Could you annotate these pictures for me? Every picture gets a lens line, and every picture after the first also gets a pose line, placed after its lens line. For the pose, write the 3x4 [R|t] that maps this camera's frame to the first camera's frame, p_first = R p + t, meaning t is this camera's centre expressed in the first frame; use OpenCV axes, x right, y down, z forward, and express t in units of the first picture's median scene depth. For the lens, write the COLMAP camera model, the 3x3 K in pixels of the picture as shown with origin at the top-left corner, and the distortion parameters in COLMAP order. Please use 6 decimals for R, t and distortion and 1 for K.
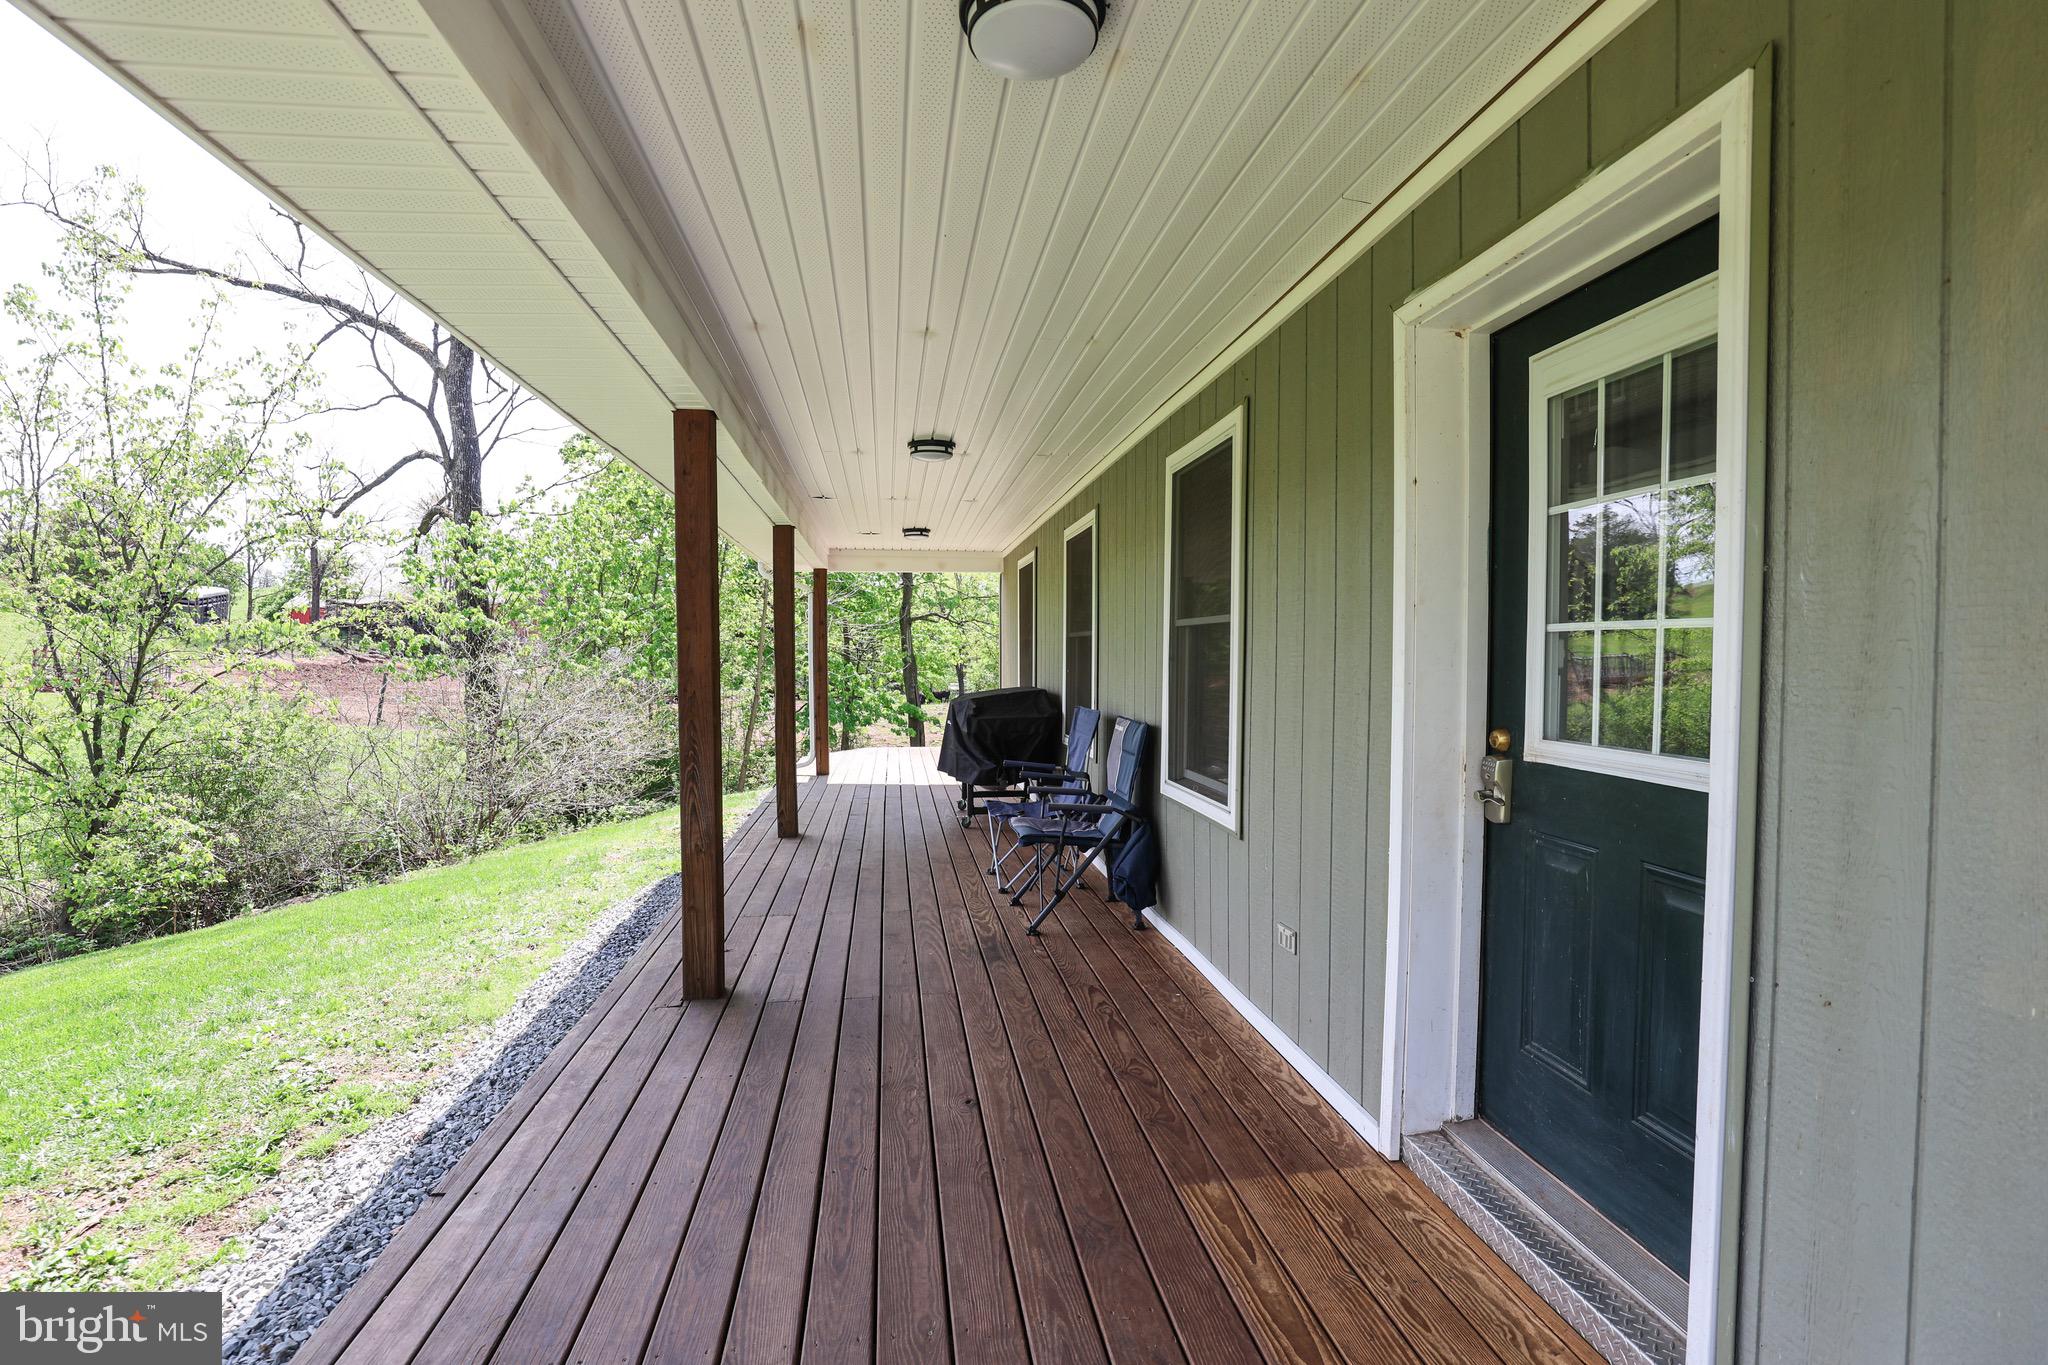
lens RADIAL K [[942.9, 0, 1018.5], [0, 942.9, 681.0], [0, 0, 1]] dist [-0.035739, 0.007559]
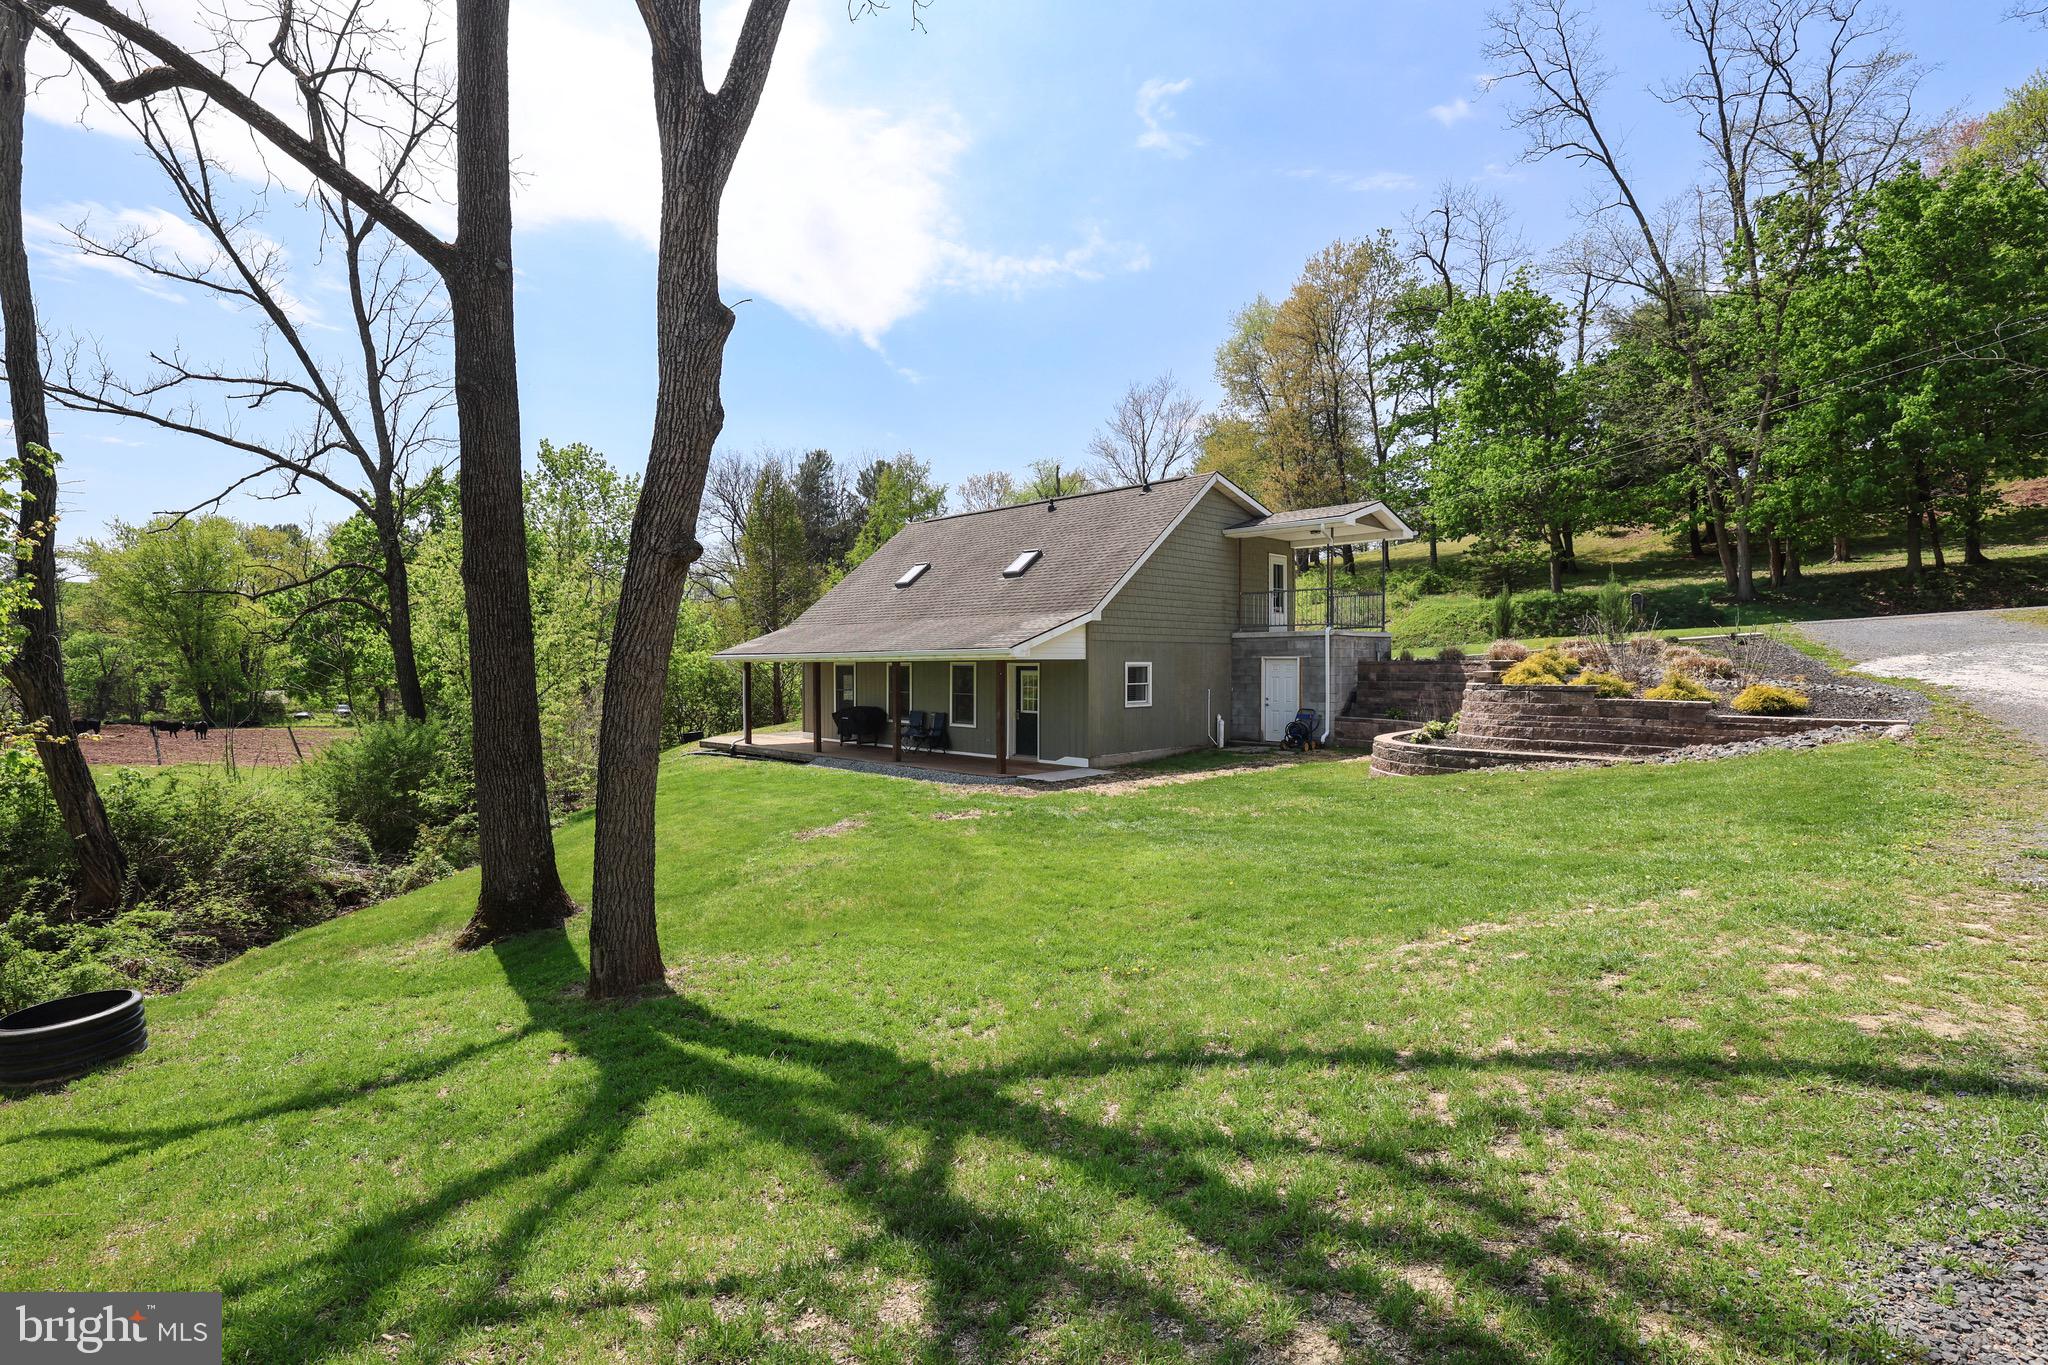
lens RADIAL K [[942.9, 0, 1018.5], [0, 942.9, 681.0], [0, 0, 1]] dist [-0.035739, 0.007559]
pose [[0.800379, -0.021424, 0.599111, -4.792935], [0.023270, 0.999718, 0.004662, -0.261757], [-0.599042, 0.010211, 0.800652, -6.123725]]
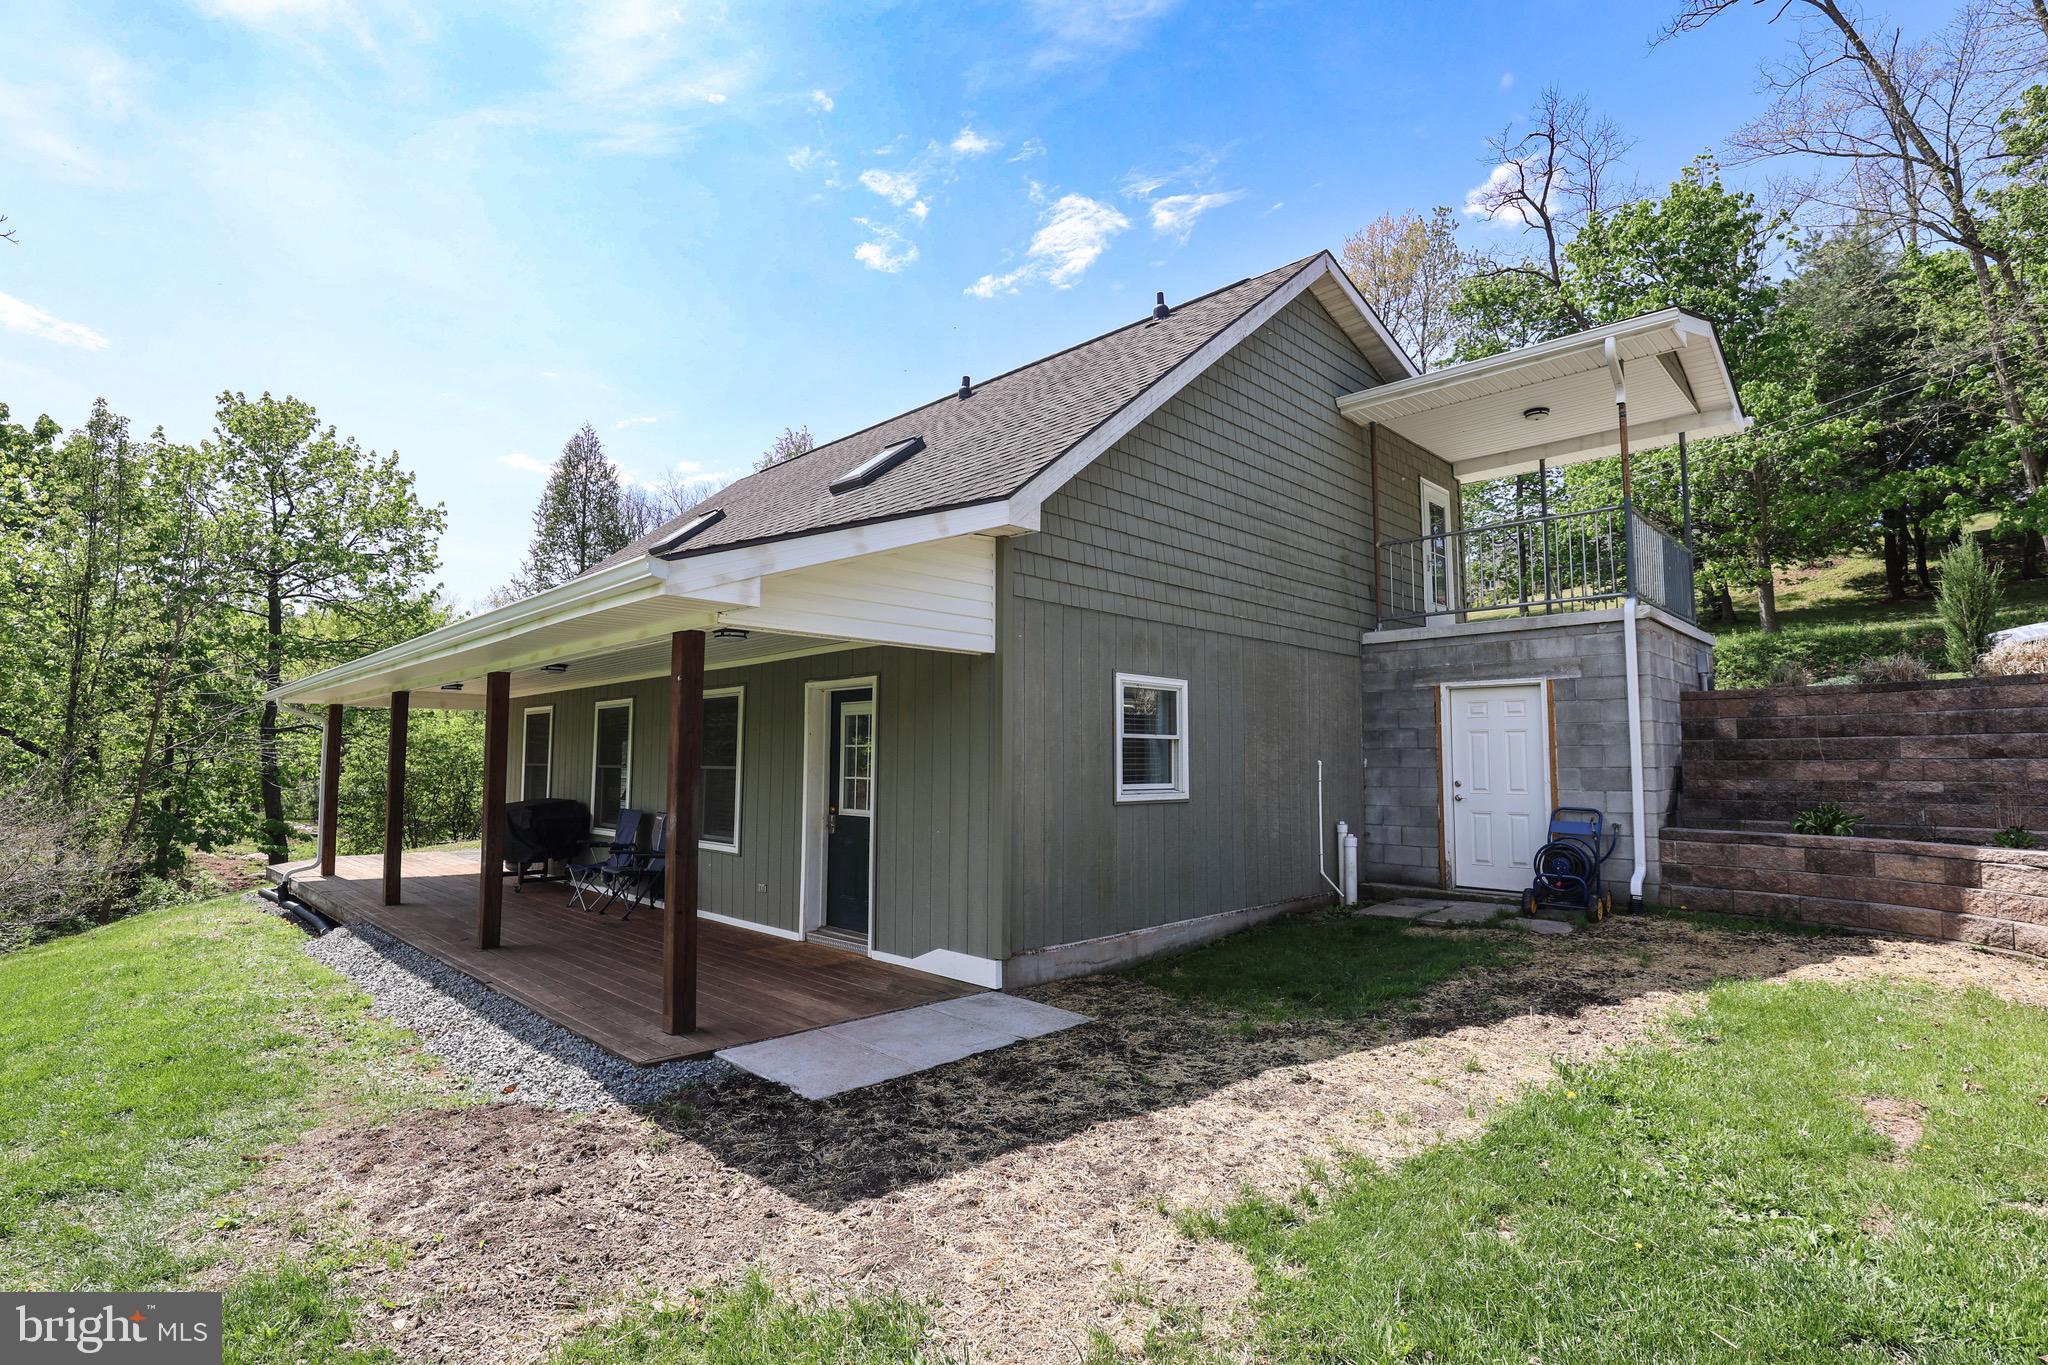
lens RADIAL K [[942.9, 0, 1018.5], [0, 942.9, 681.0], [0, 0, 1]] dist [-0.035739, 0.007559]
pose [[0.797649, 0.050439, 0.601009, -1.006506], [0.017356, 0.994164, -0.106470, -0.027112], [-0.602872, 0.095357, 0.792119, -2.118464]]
